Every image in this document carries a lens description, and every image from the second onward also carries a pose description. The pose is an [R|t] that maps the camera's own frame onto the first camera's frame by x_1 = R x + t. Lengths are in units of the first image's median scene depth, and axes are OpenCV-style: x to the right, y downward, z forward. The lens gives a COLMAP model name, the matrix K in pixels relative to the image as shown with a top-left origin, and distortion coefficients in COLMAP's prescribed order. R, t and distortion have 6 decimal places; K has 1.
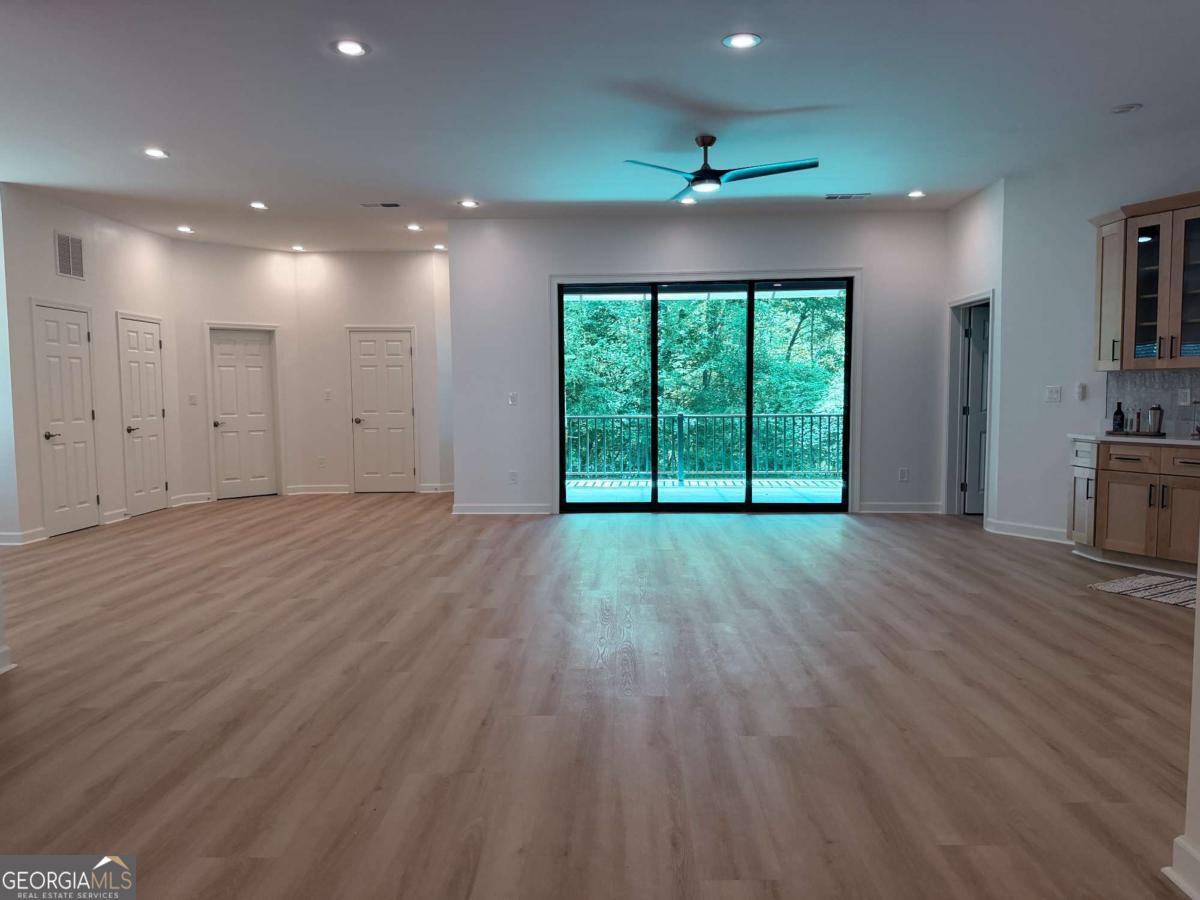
lens RADIAL K [[843.2, 0, 607.2], [0, 843.2, 453.9], [0, 0, 1]] dist [0.058458, -0.077267]
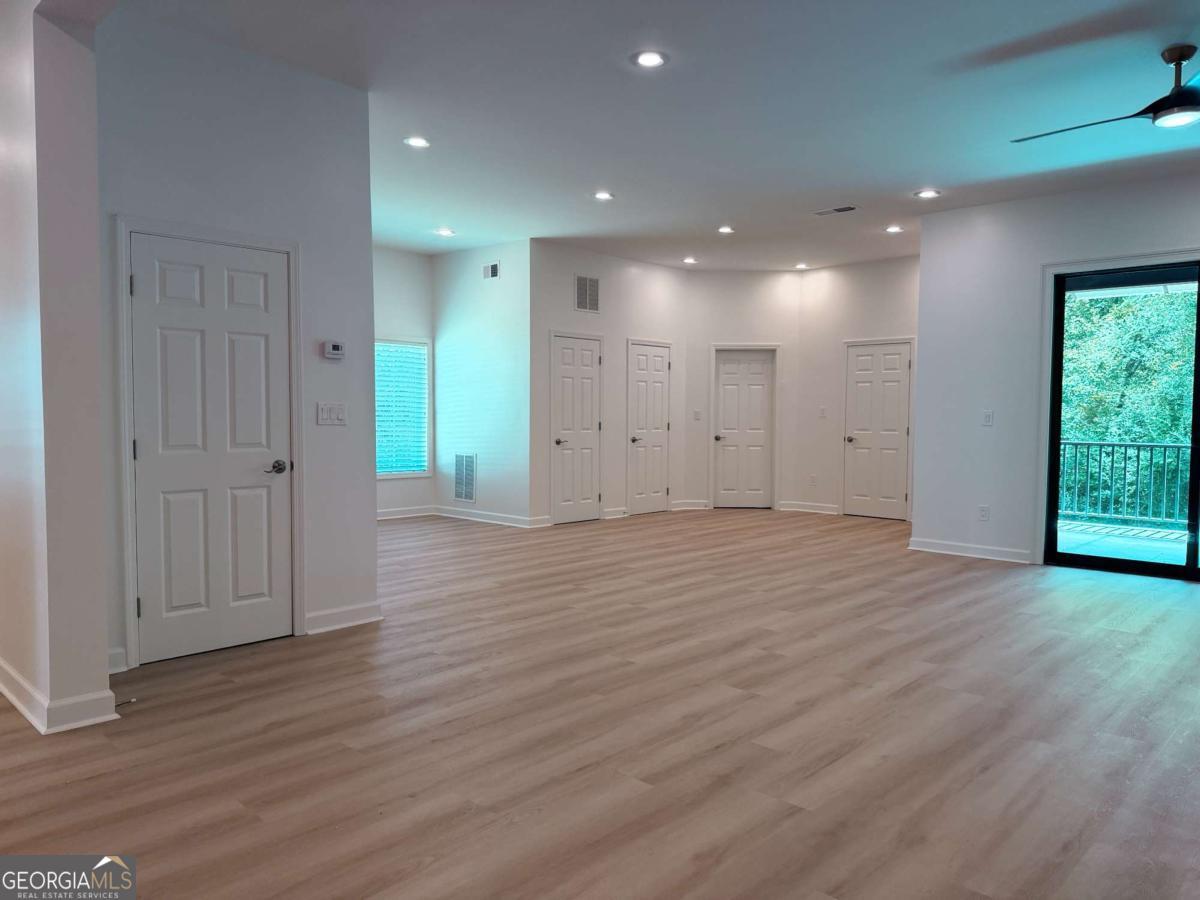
lens RADIAL K [[843.2, 0, 603.8], [0, 843.2, 459.9], [0, 0, 1]] dist [0.058458, -0.077267]
pose [[0.734625, 0.051270, -0.676534, 0.203659], [-0.061360, 0.998075, 0.009009, -0.009907], [0.675693, 0.034894, 0.736357, 0.143949]]
